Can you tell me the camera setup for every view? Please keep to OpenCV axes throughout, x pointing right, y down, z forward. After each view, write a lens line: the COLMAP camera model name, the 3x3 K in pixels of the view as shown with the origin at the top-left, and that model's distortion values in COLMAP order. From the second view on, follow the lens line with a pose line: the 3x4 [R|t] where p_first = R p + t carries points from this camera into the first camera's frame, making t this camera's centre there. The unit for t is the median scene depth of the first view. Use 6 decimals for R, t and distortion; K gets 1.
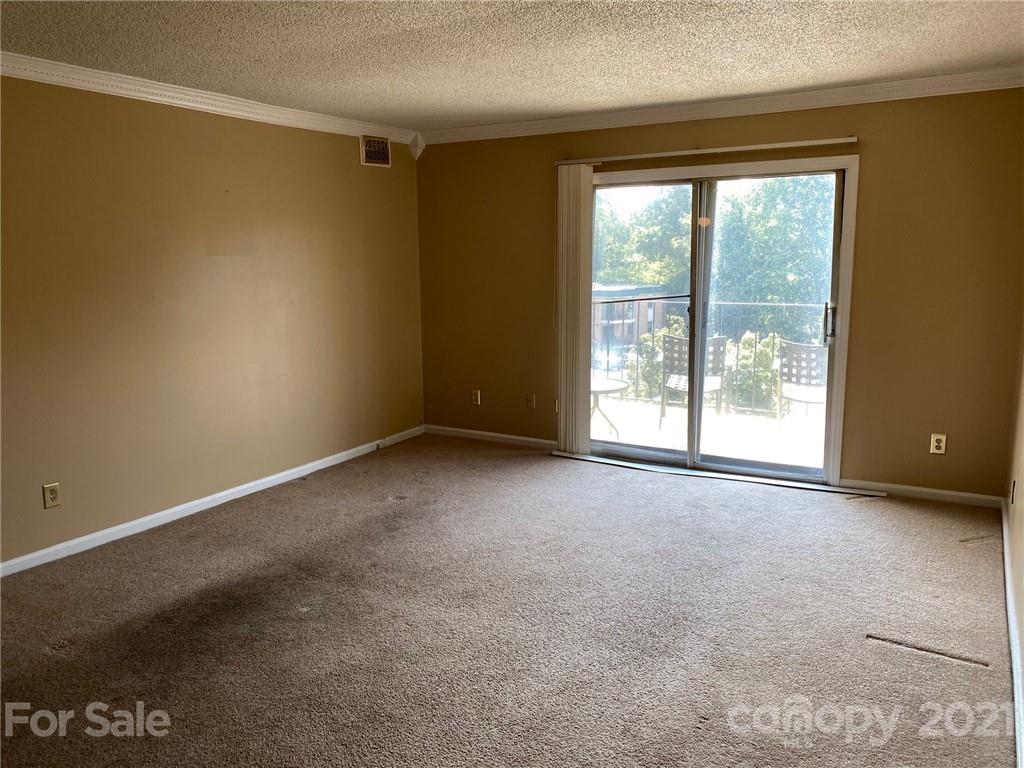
lens RADIAL K [[784.9, 0, 510.3], [0, 784.9, 382.4], [0, 0, 1]] dist [0.047965, -0.058279]
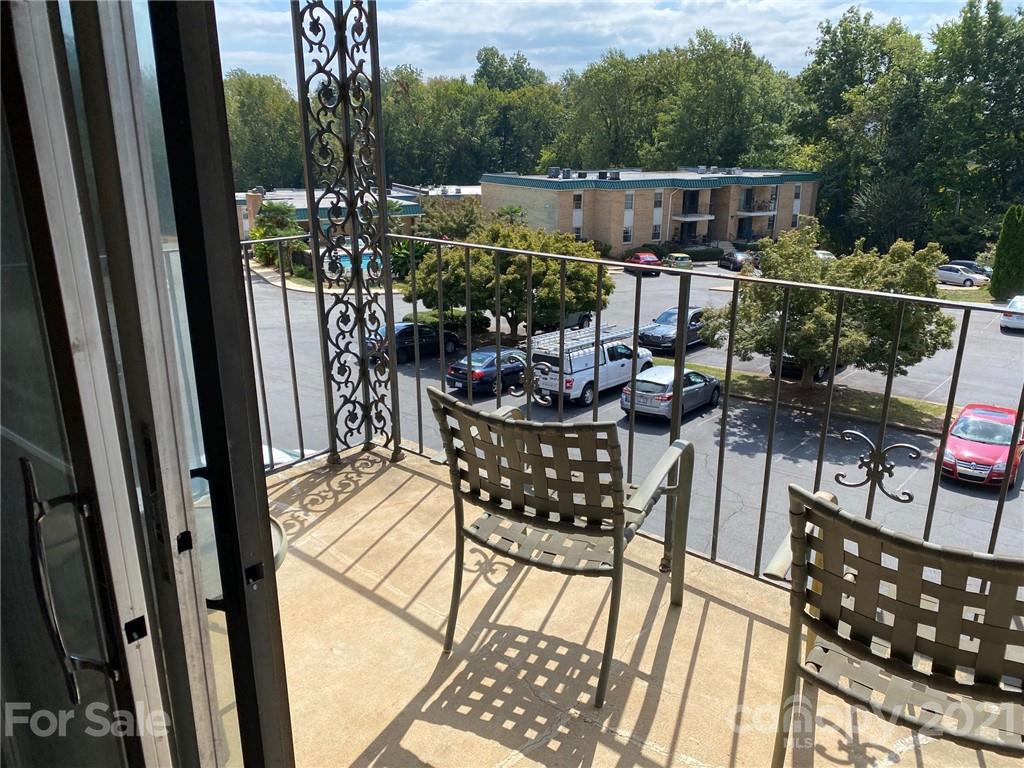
lens RADIAL K [[784.9, 0, 508.7], [0, 784.9, 388.1], [0, 0, 1]] dist [0.047965, -0.058279]
pose [[0.984481, 0.064760, -0.163108, 0.056752], [-0.039645, 0.987466, 0.152773, -0.023163], [0.170957, -0.143936, 0.974708, 0.145468]]
